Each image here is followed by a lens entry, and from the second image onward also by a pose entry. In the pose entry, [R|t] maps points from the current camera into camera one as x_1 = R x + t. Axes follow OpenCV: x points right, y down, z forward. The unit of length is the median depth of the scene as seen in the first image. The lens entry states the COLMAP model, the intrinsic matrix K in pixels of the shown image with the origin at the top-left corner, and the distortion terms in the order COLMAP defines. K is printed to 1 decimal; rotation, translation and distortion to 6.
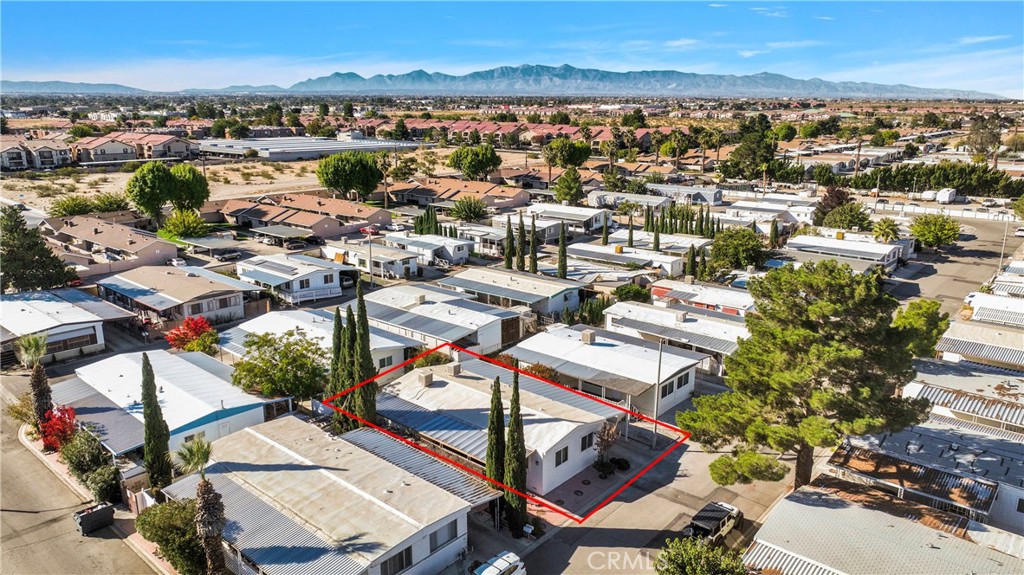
lens RADIAL K [[714.4, 0, 511.3], [0, 714.4, 292.0], [0, 0, 1]] dist [0.008915, 0.003243]
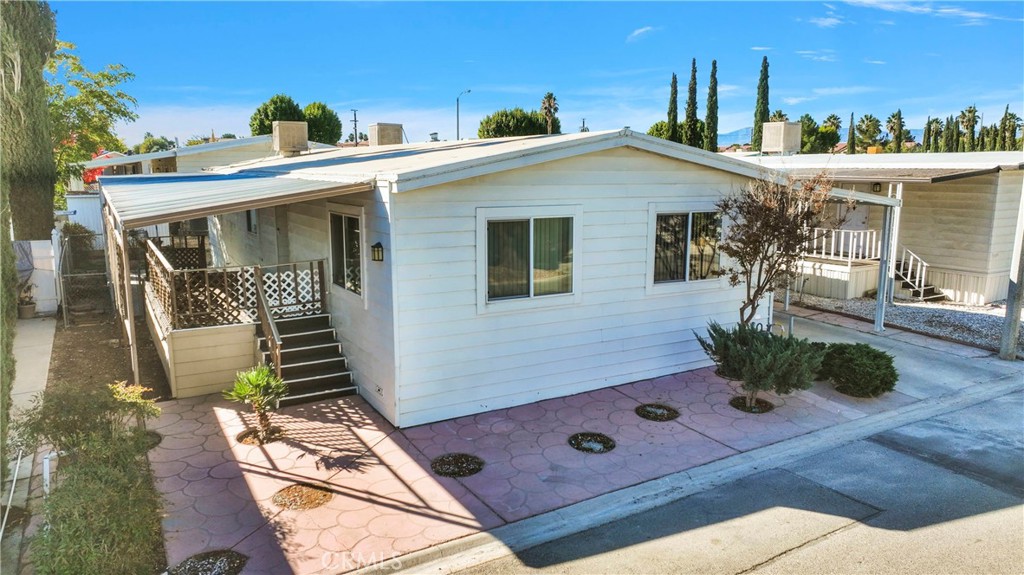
lens RADIAL K [[714.4, 0, 511.8], [0, 714.4, 281.8], [0, 0, 1]] dist [0.008915, 0.003243]
pose [[0.947843, 0.049528, -0.314866, 0.101644], [-0.079921, 0.993225, -0.084355, 0.198554], [0.308555, 0.105120, 0.945380, 0.627554]]
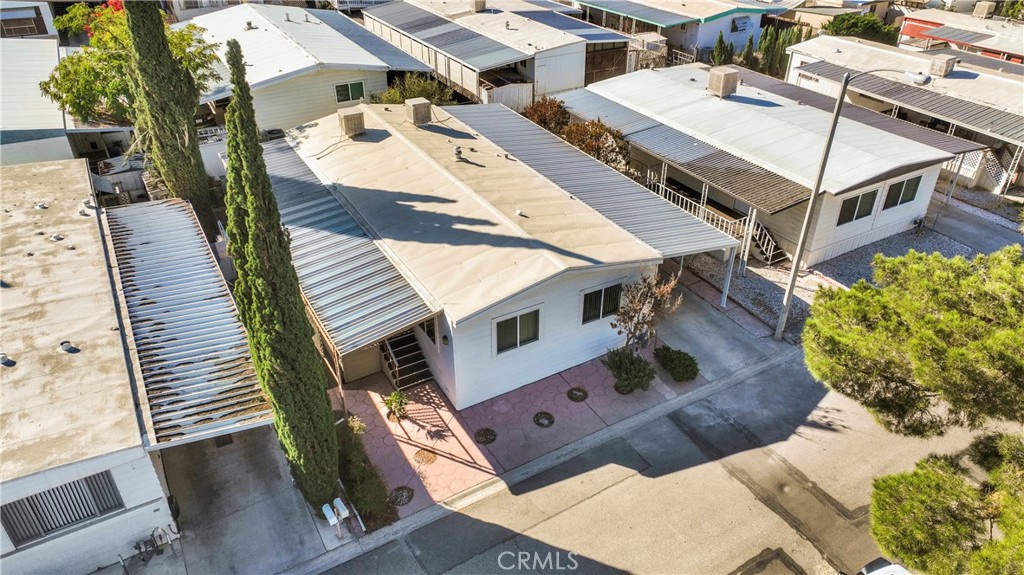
lens RADIAL K [[714.4, 0, 514.5], [0, 714.4, 281.4], [0, 0, 1]] dist [0.008915, 0.003243]
pose [[0.946511, 0.169796, -0.274384, 0.139641], [-0.081597, 0.948663, 0.305582, 0.057383], [0.312184, -0.266848, 0.911775, 0.485825]]
